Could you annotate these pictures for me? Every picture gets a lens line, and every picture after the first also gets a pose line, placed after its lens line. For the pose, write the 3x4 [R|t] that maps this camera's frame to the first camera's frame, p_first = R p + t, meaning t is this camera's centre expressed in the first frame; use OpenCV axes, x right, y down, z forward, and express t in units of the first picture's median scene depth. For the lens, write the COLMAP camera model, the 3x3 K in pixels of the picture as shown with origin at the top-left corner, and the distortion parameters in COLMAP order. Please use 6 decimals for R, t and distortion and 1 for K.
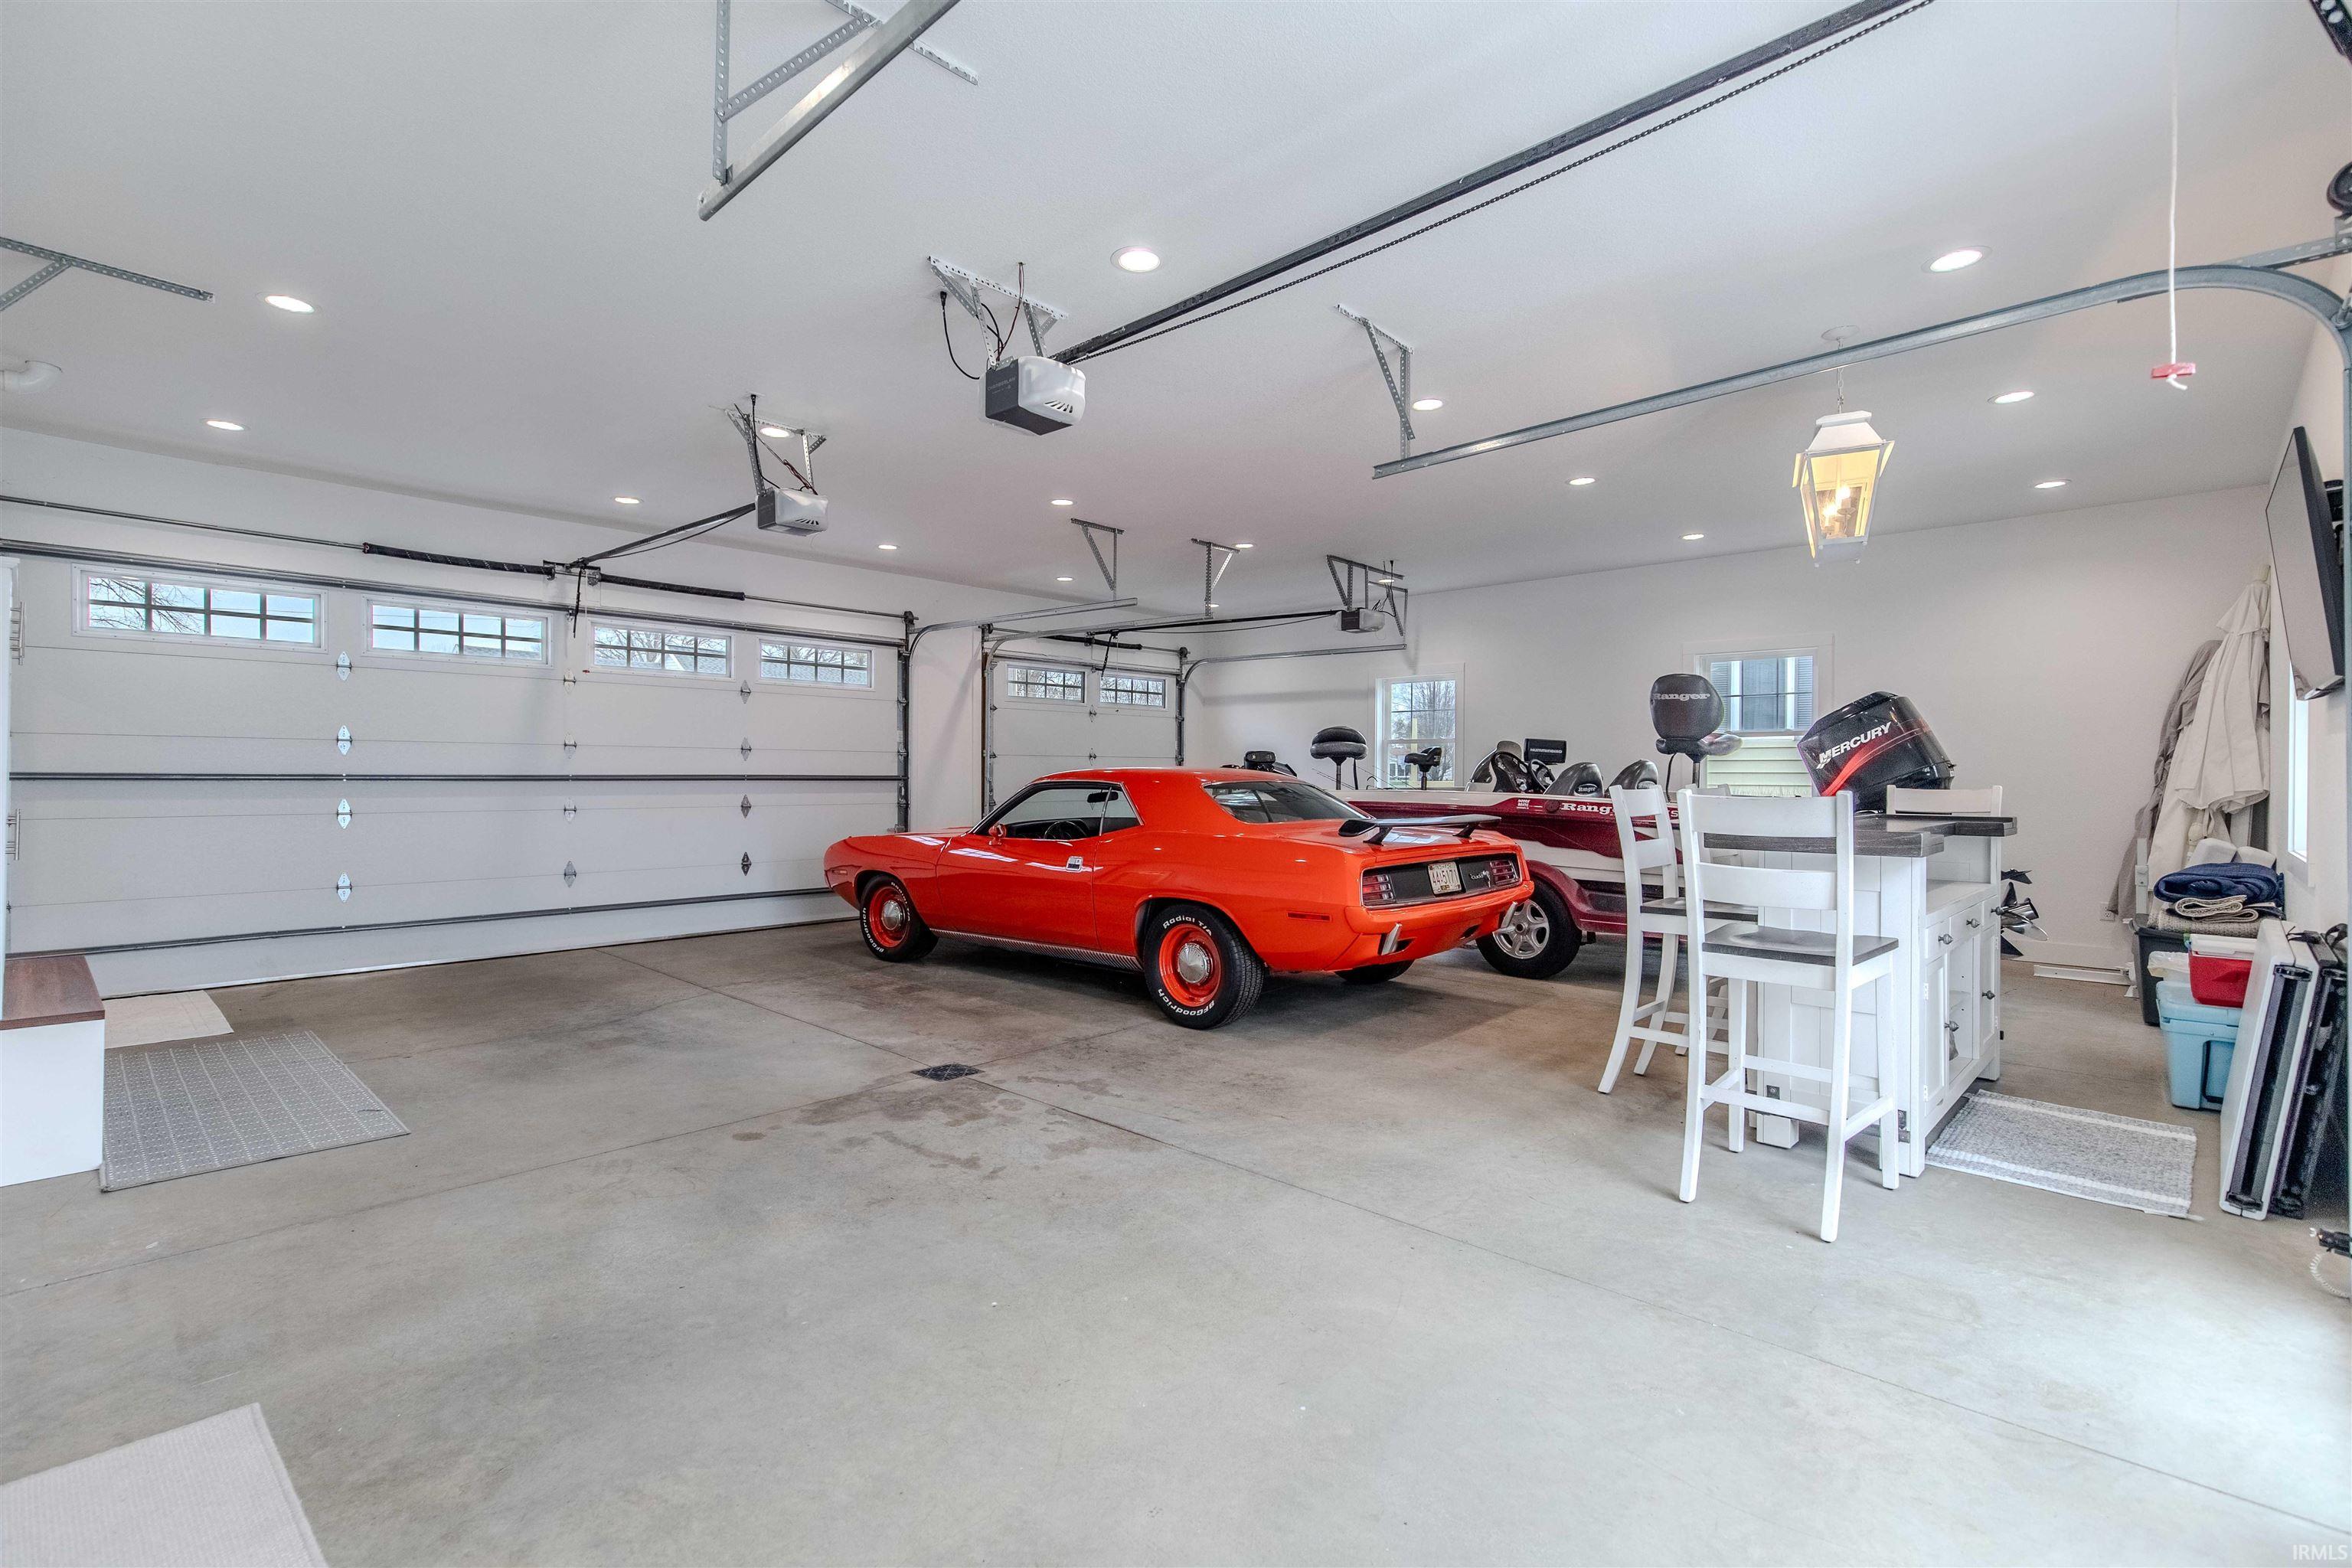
lens RADIAL K [[1082.7, 0, 1176.0], [0, 1082.7, 784.0], [0, 0, 1]] dist [-0.000864, -0.000512]
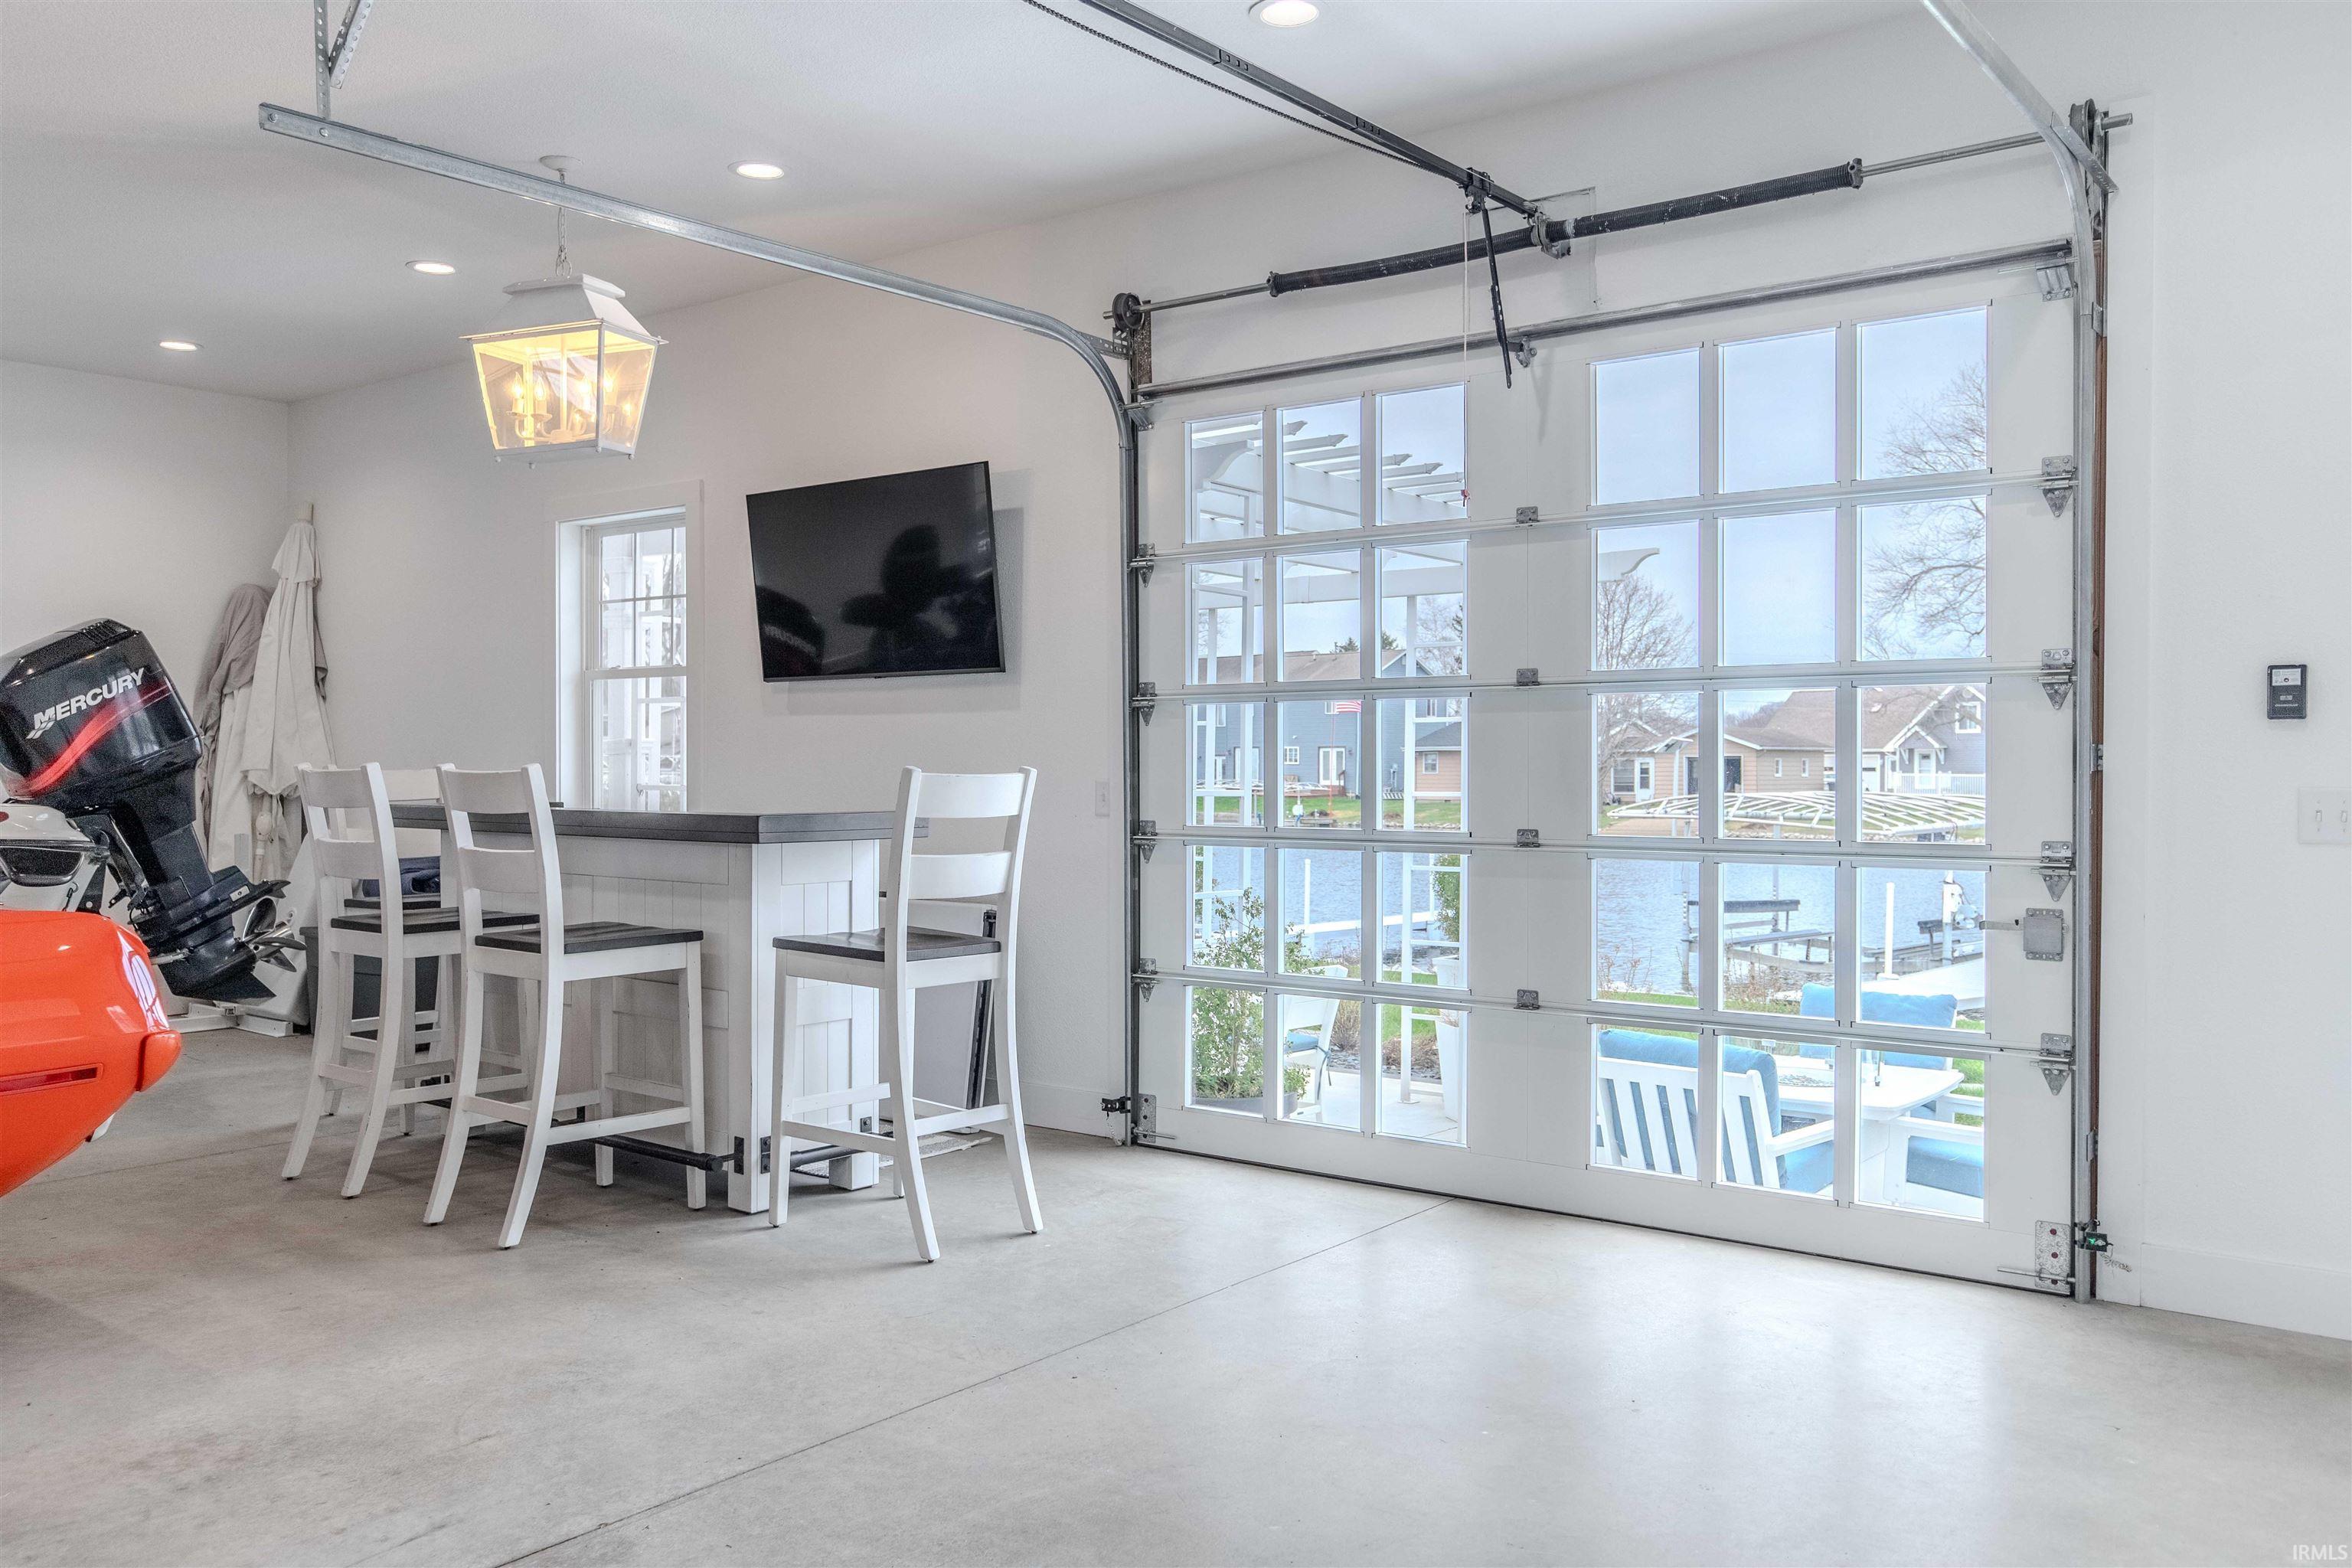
lens RADIAL K [[1847.2, 0, 1176.0], [0, 1847.2, 784.0], [0, 0, 1]] dist [-0.010804, -0.000597]
pose [[-0.111144, -0.016059, 0.993675, -0.752686], [0.005533, 0.999844, 0.016777, -0.004308], [-0.993789, 0.007363, -0.111038, 0.758452]]
